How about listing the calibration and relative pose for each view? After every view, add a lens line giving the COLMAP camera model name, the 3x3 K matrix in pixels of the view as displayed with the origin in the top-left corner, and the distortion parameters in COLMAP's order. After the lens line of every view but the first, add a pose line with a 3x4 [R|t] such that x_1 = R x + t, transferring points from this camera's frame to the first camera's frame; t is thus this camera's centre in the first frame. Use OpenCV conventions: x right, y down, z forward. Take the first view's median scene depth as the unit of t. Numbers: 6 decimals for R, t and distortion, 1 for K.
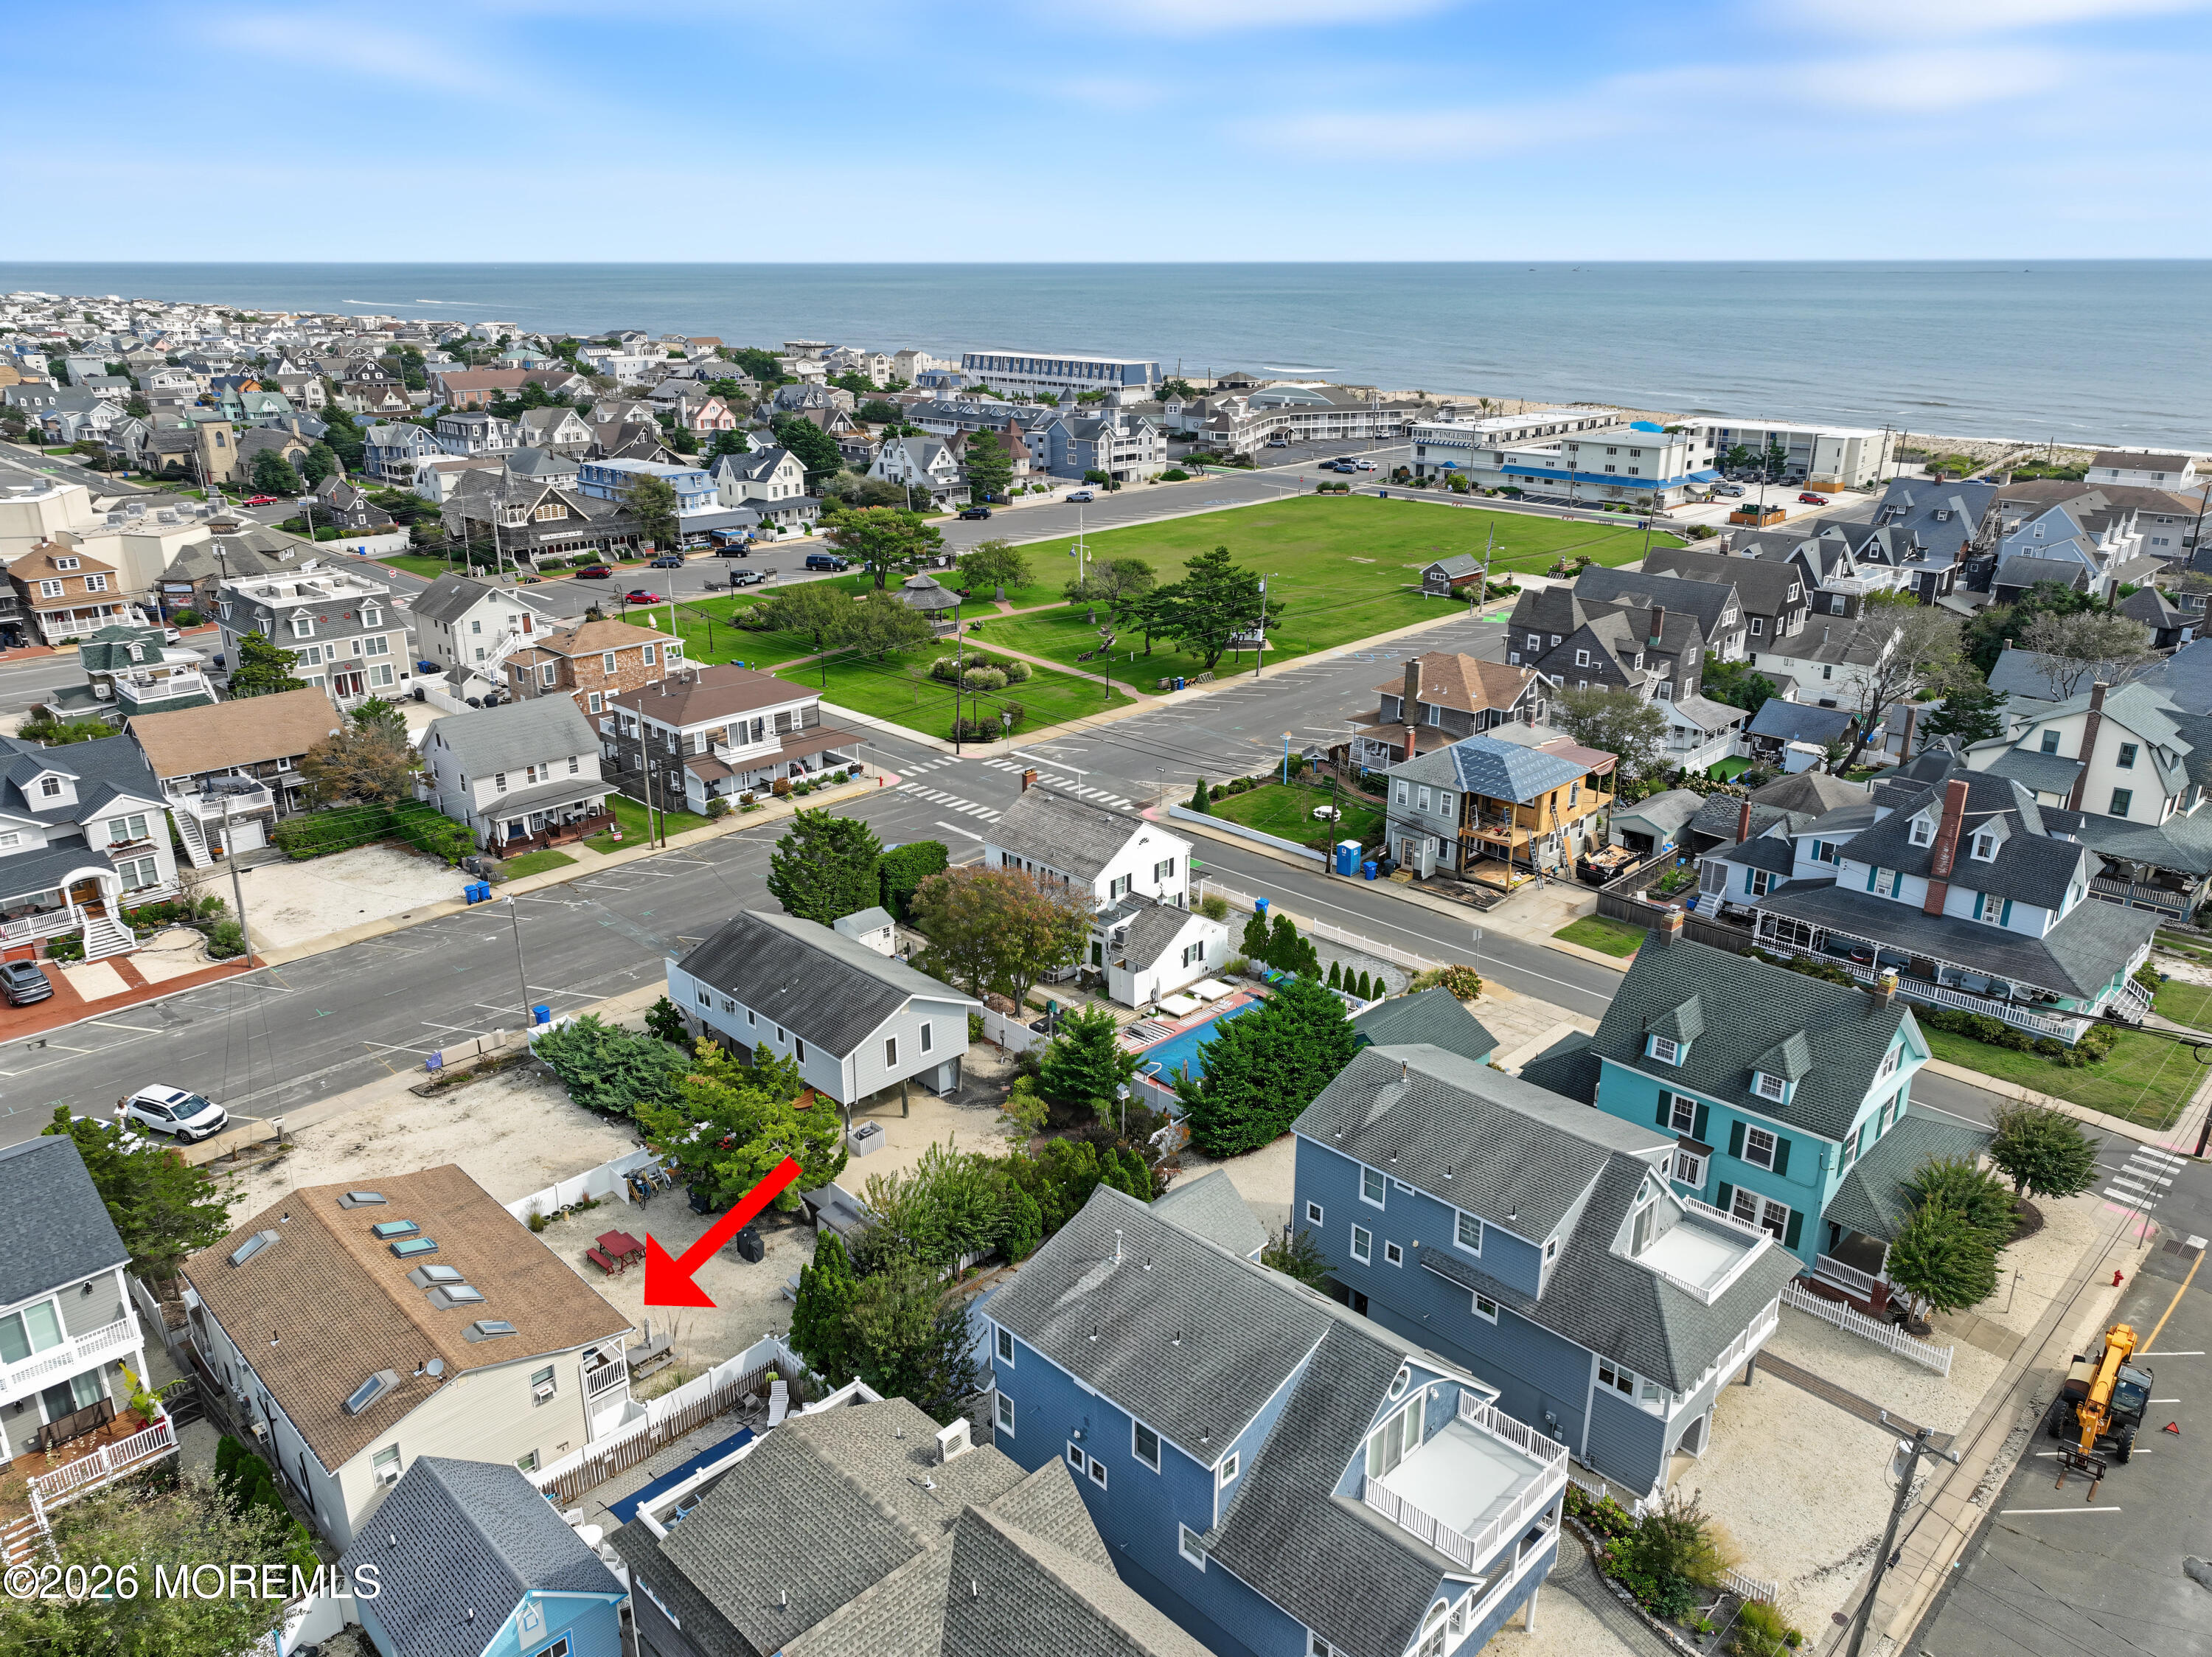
lens RADIAL K [[1565.3, 0, 1105.0], [0, 1565.3, 816.7], [0, 0, 1]] dist [0.005885, 0.012027]
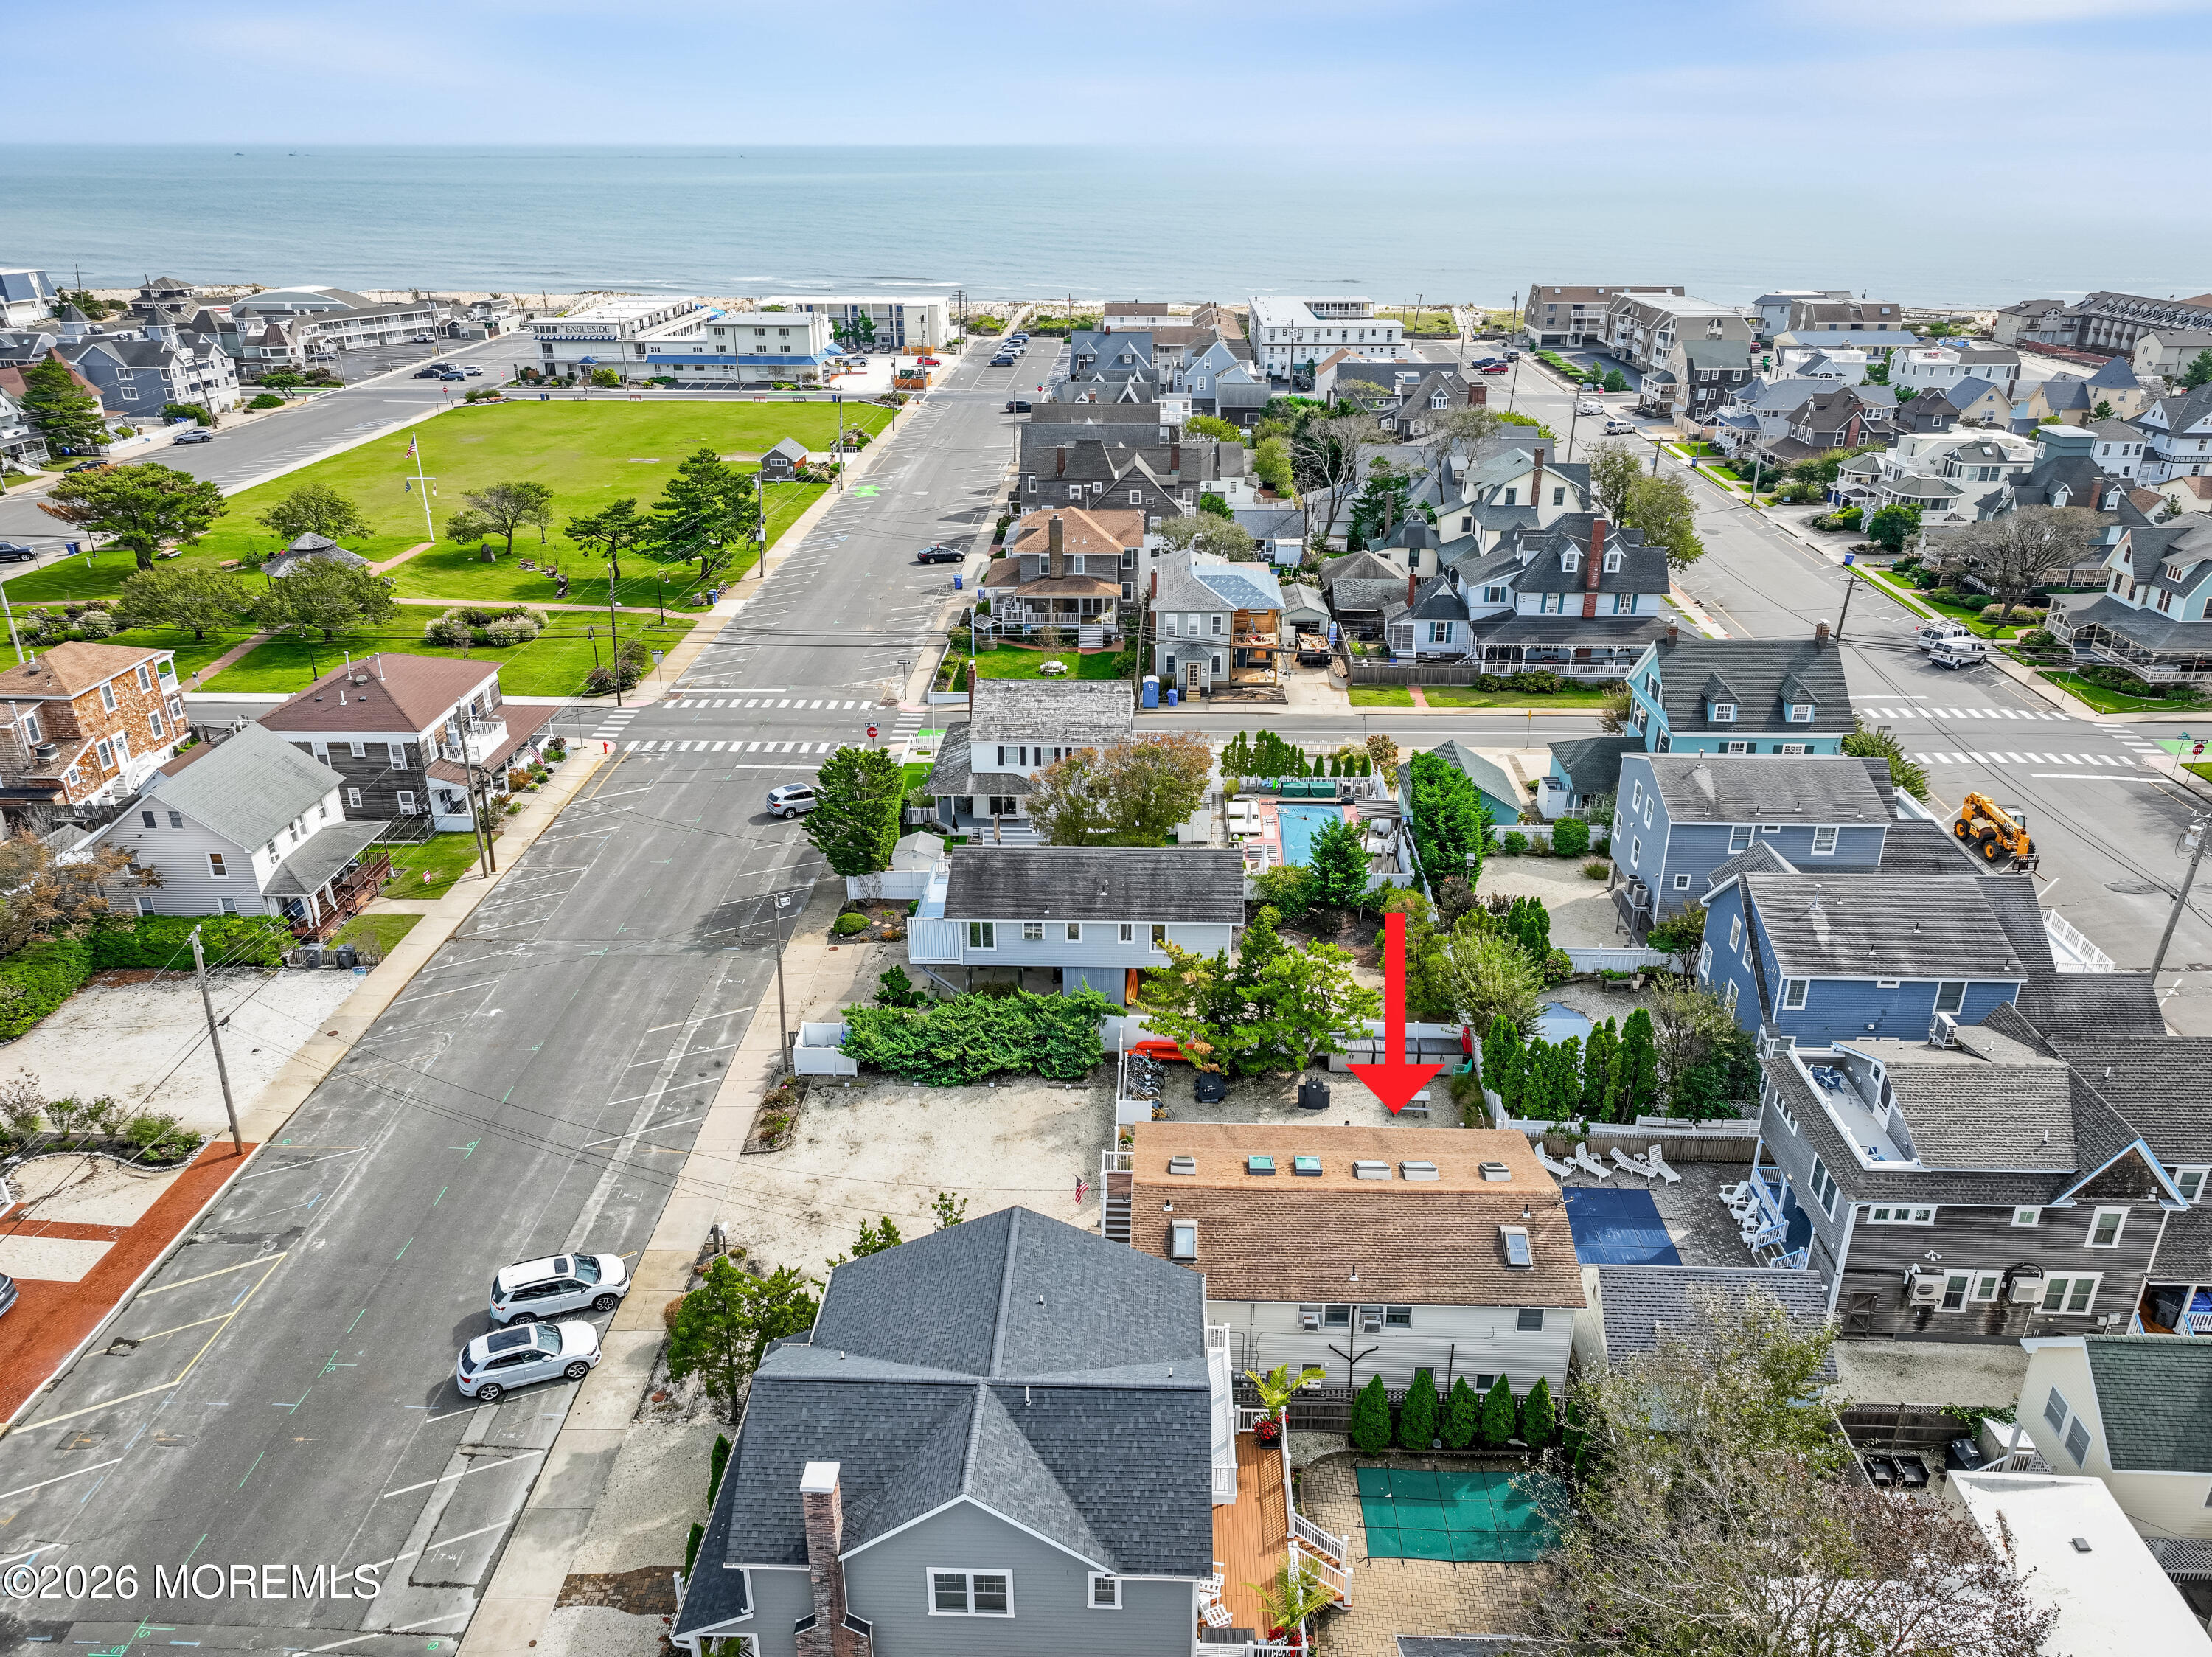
lens RADIAL K [[1565.3, 0, 1105.0], [0, 1565.3, 816.7], [0, 0, 1]] dist [0.005885, 0.012027]
pose [[0.731670, -0.269522, 0.626113, -0.431532], [0.229227, 0.962305, 0.146369, -0.042874], [-0.641961, 0.036428, 0.765871, 0.127253]]
